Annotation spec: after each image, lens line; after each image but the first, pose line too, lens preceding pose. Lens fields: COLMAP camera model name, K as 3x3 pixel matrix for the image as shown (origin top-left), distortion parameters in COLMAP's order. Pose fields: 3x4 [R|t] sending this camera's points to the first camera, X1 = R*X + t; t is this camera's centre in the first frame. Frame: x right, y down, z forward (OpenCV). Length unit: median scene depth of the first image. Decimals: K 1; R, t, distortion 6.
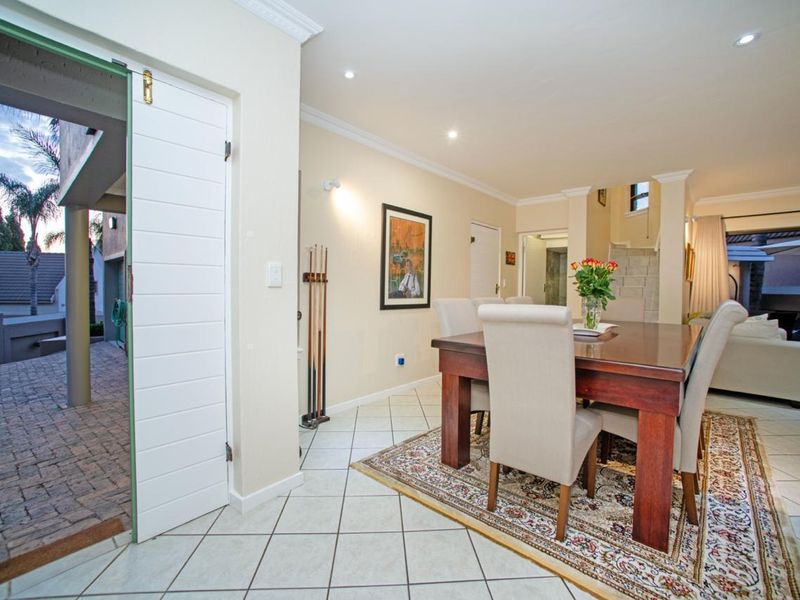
lens RADIAL K [[351.9, 0, 398.2], [0, 351.9, 284.9], [0, 0, 1]] dist [0.000989, 0.000165]
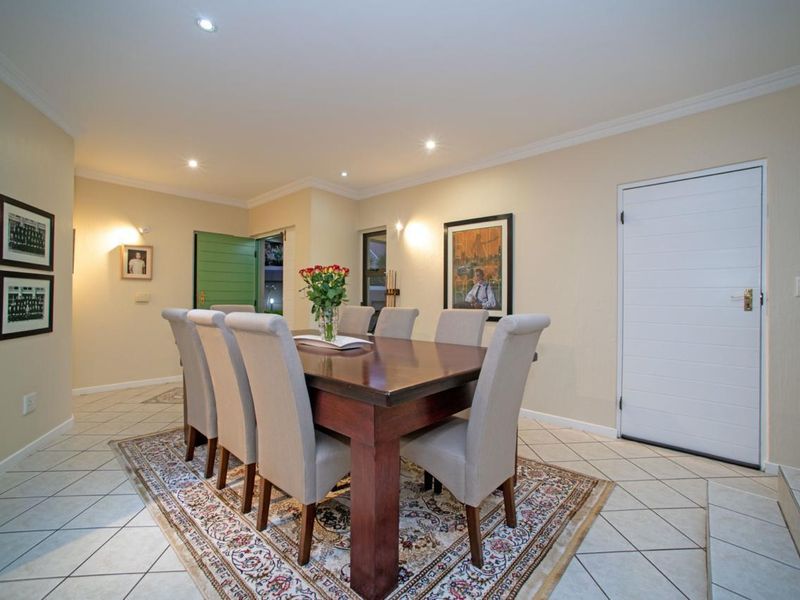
lens RADIAL K [[361.3, 0, 400.0], [0, 361.3, 300.0], [0, 0, 1]] dist [-0.060432, 0.031985]
pose [[-0.001395, -0.001380, -0.999998, 1.033058], [-0.001905, 0.999997, -0.001377, 0.014025], [0.999997, 0.001903, -0.001398, 0.802372]]
